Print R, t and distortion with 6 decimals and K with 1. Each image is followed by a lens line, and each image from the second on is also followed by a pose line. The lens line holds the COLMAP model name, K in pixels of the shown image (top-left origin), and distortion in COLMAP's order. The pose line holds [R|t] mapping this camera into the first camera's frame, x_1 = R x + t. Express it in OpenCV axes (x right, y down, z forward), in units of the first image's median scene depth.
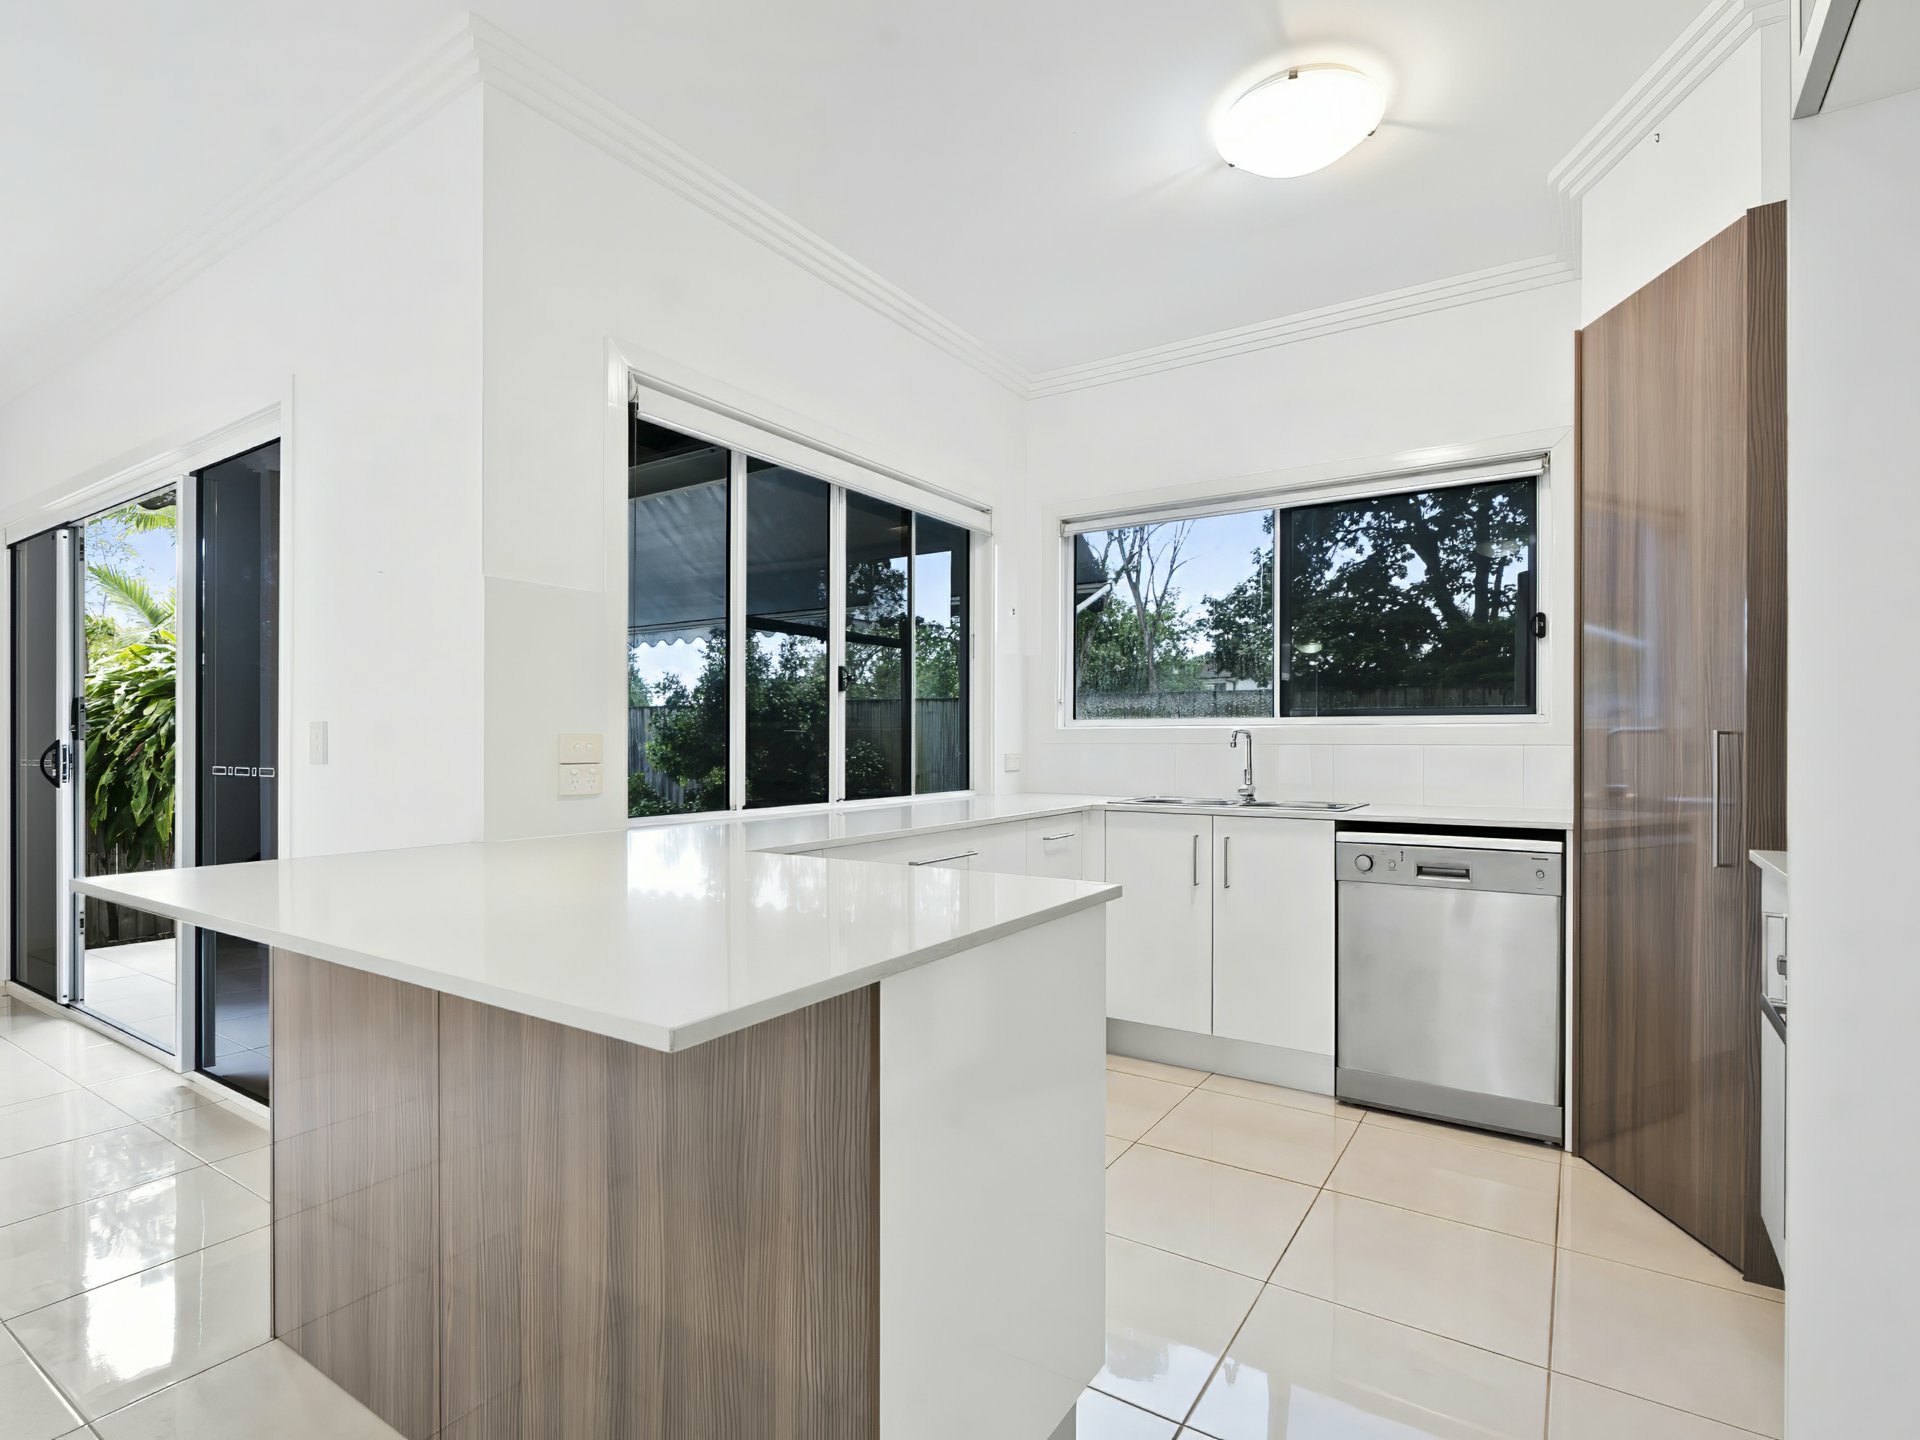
lens RADIAL K [[964.0, 0, 956.2], [0, 964.0, 723.7], [0, 0, 1]] dist [0.001043, 0.000702]
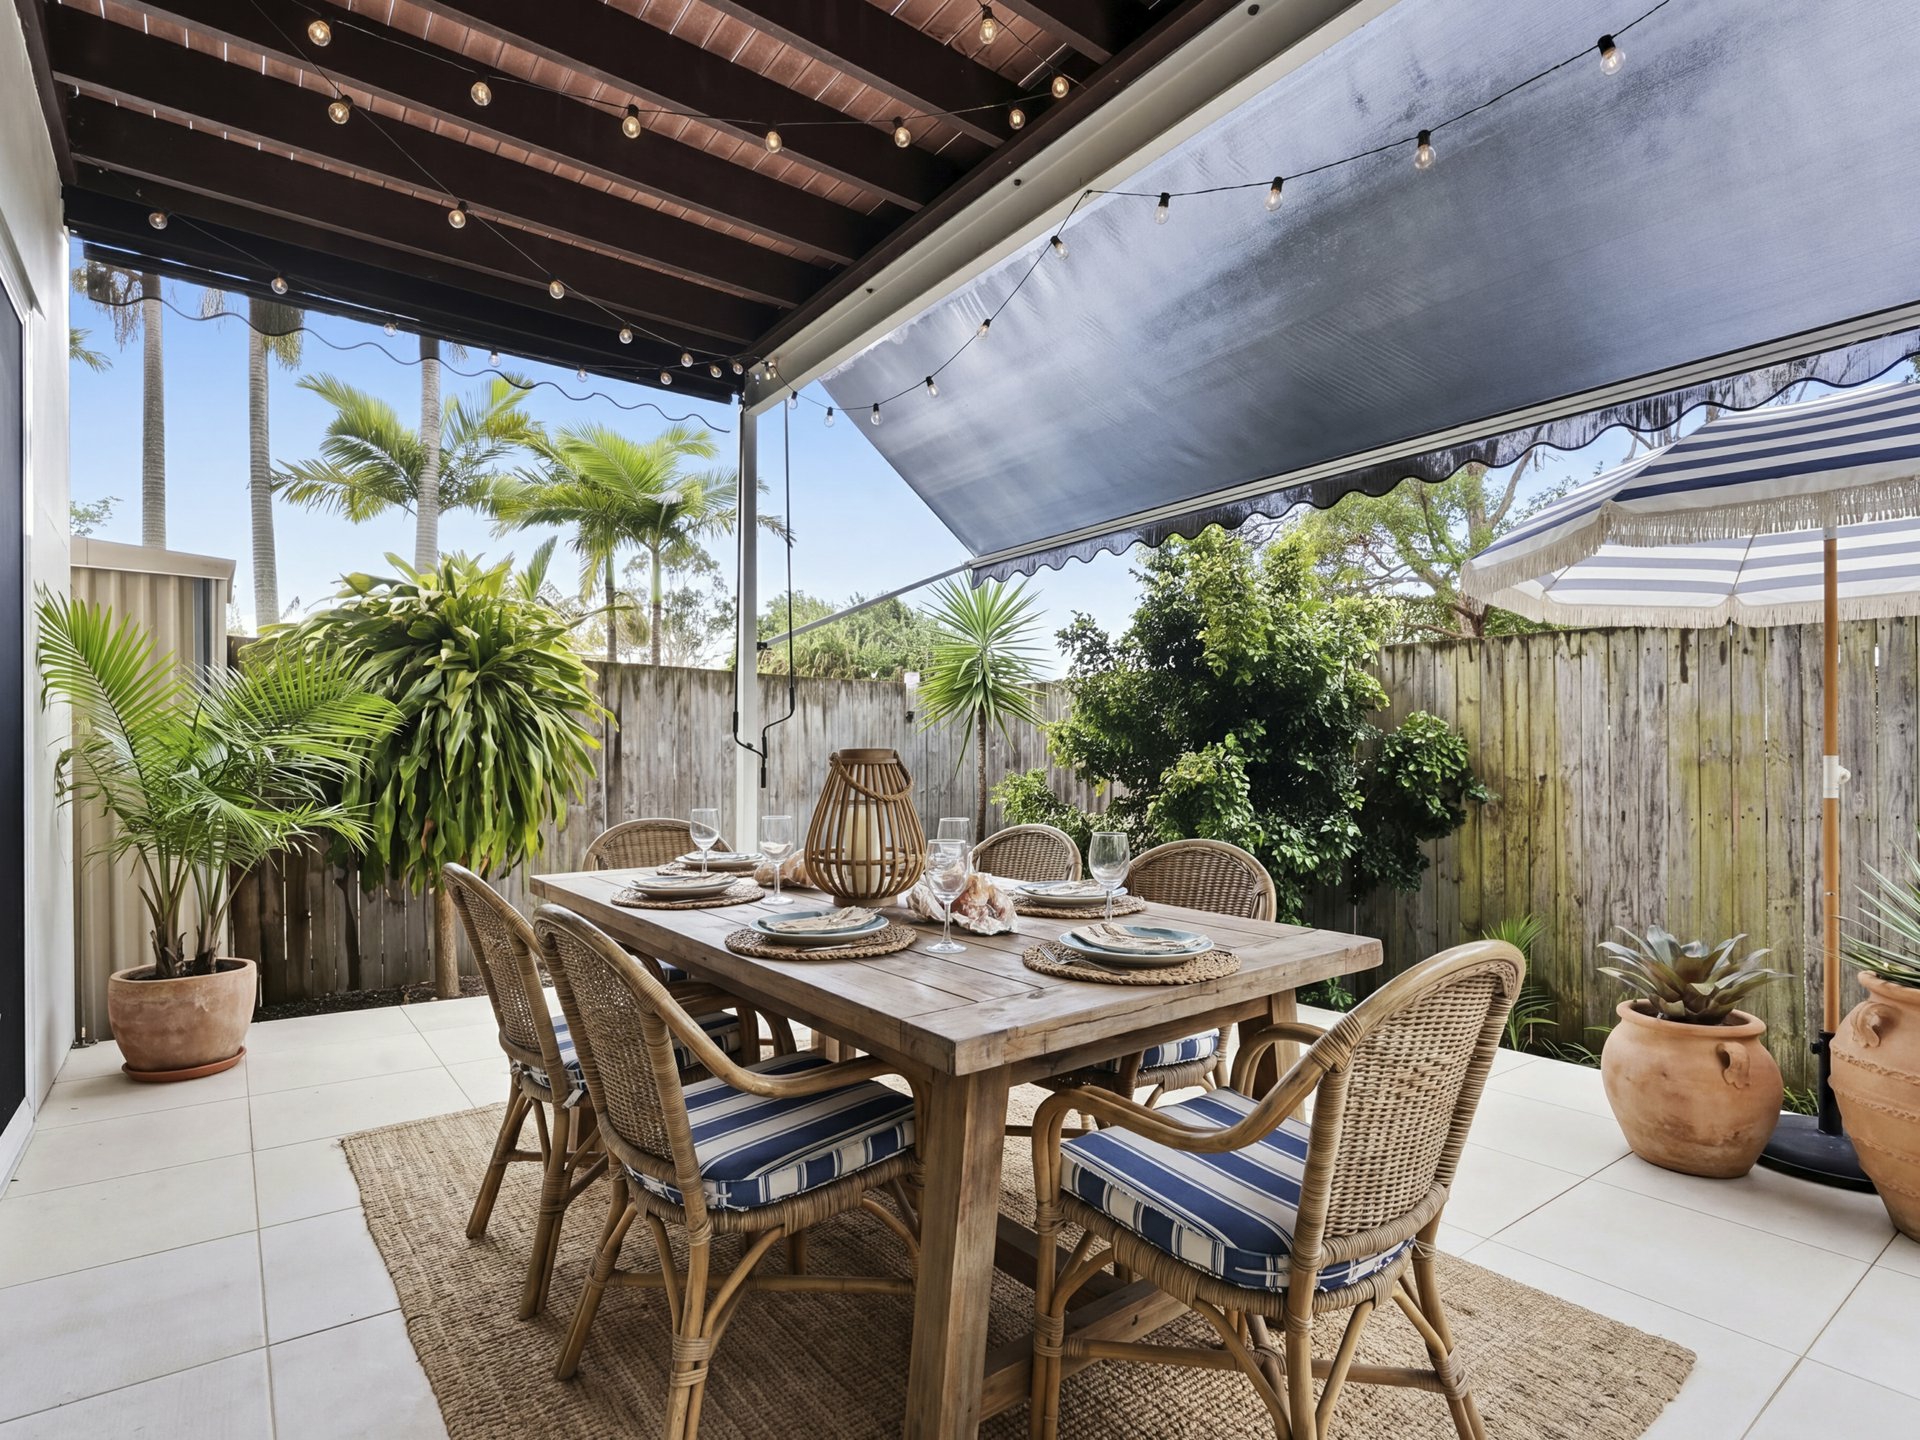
lens RADIAL K [[964.0, 0, 955.6], [0, 964.0, 733.7], [0, 0, 1]] dist [0.001043, 0.000702]
pose [[0.947005, -0.014285, -0.320902, -0.431174], [0.008146, 0.999757, -0.020464, 0.096091], [0.321116, 0.016765, 0.946891, 0.933591]]
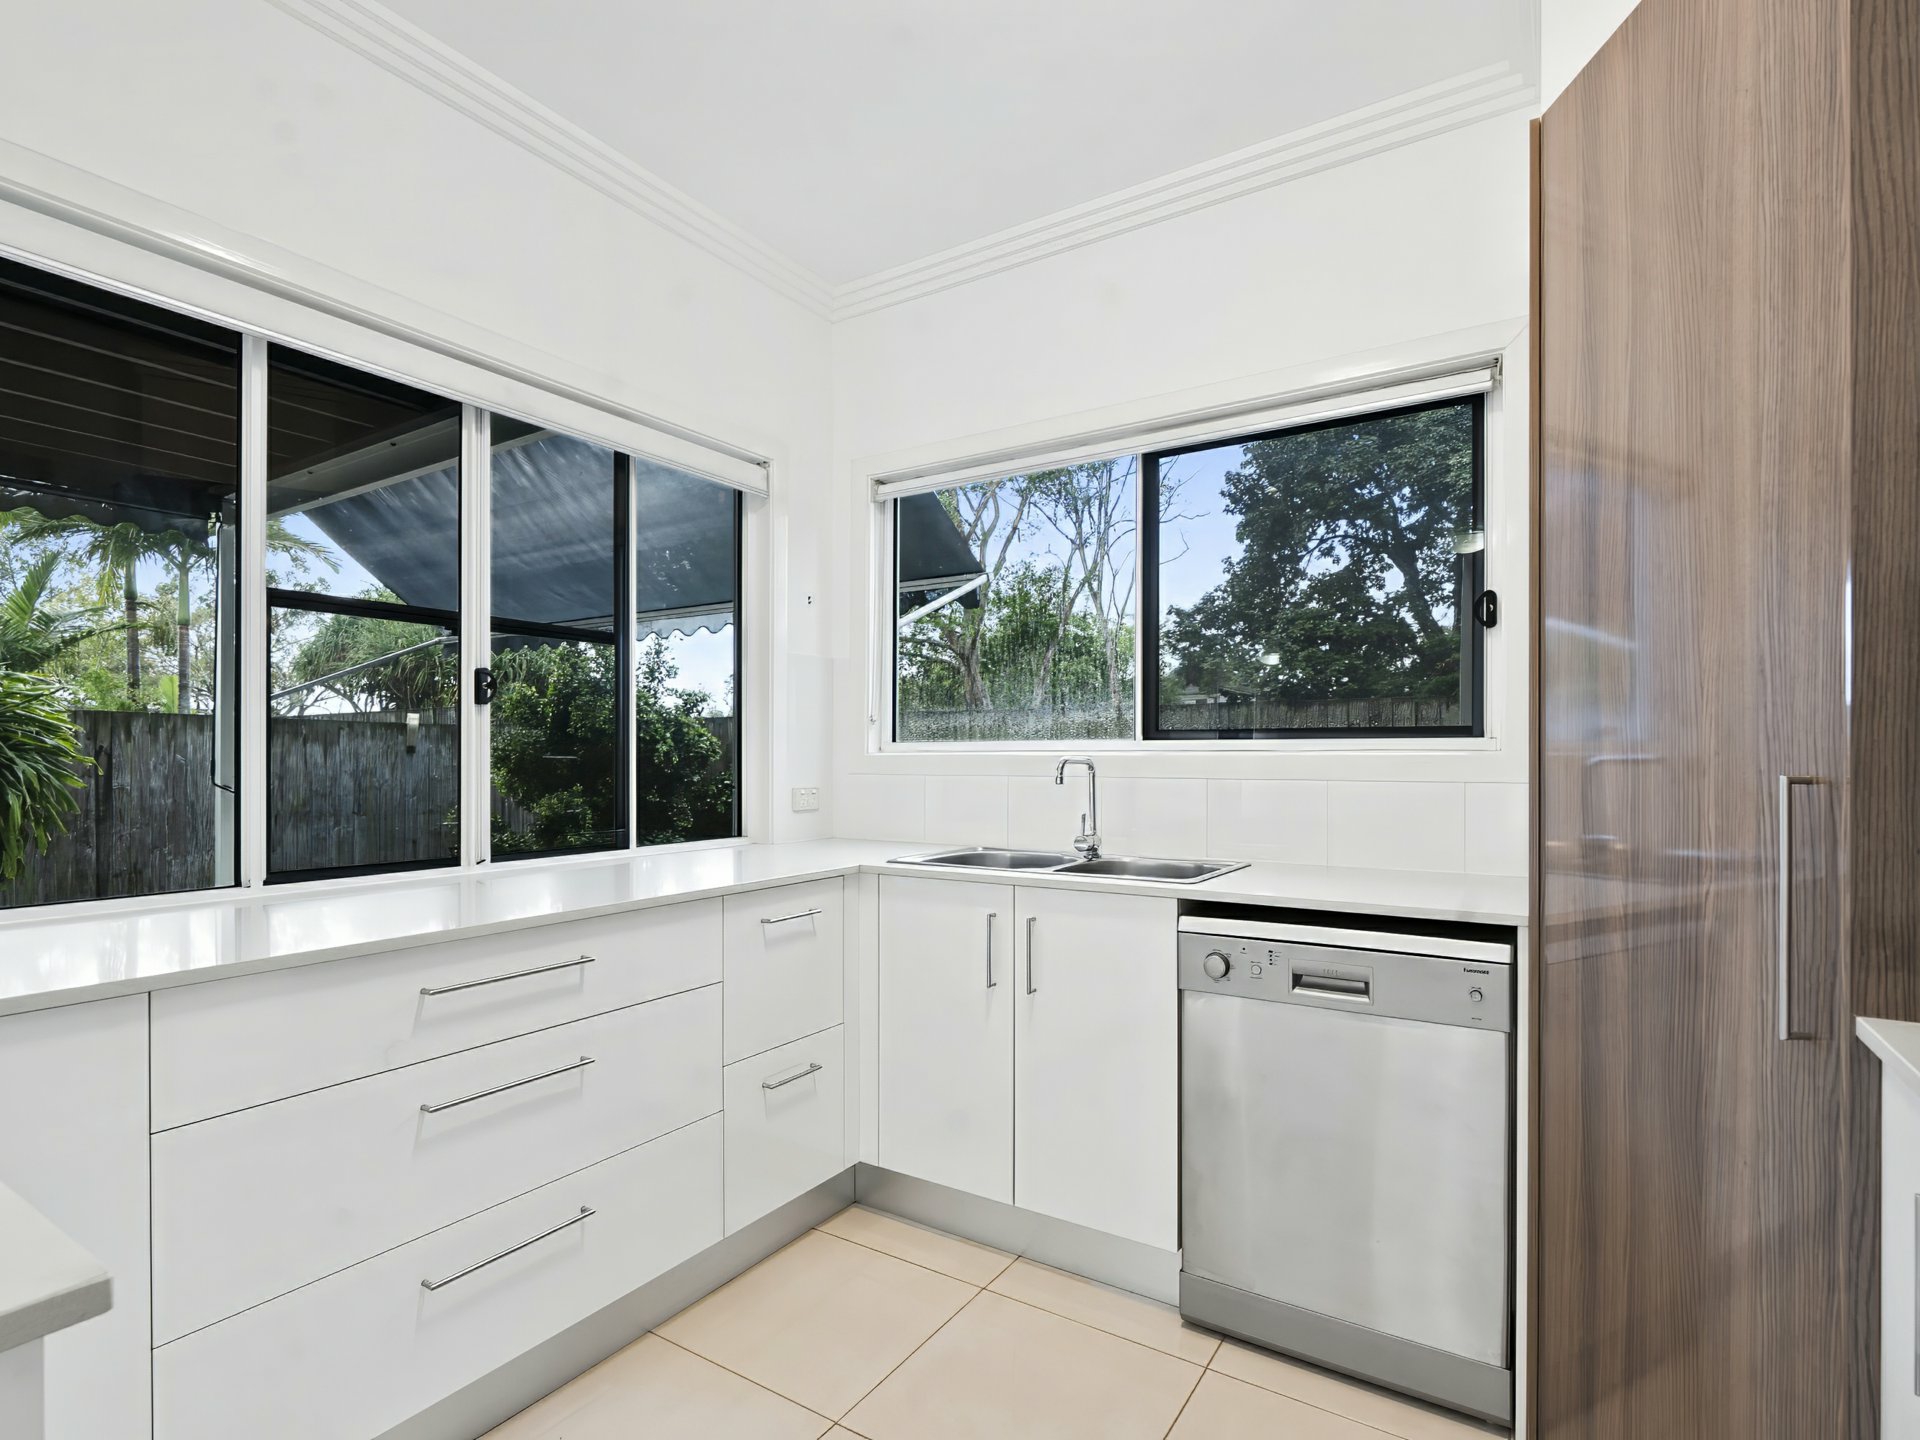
lens RADIAL K [[964.0, 0, 962.1], [0, 964.0, 738.7], [0, 0, 1]] dist [0.001043, 0.000702]
pose [[0.999888, -0.000126, 0.014966, 0.213321], [0.000141, 1.000000, -0.000960, -0.008287], [-0.014966, 0.000962, 0.999888, 0.308226]]
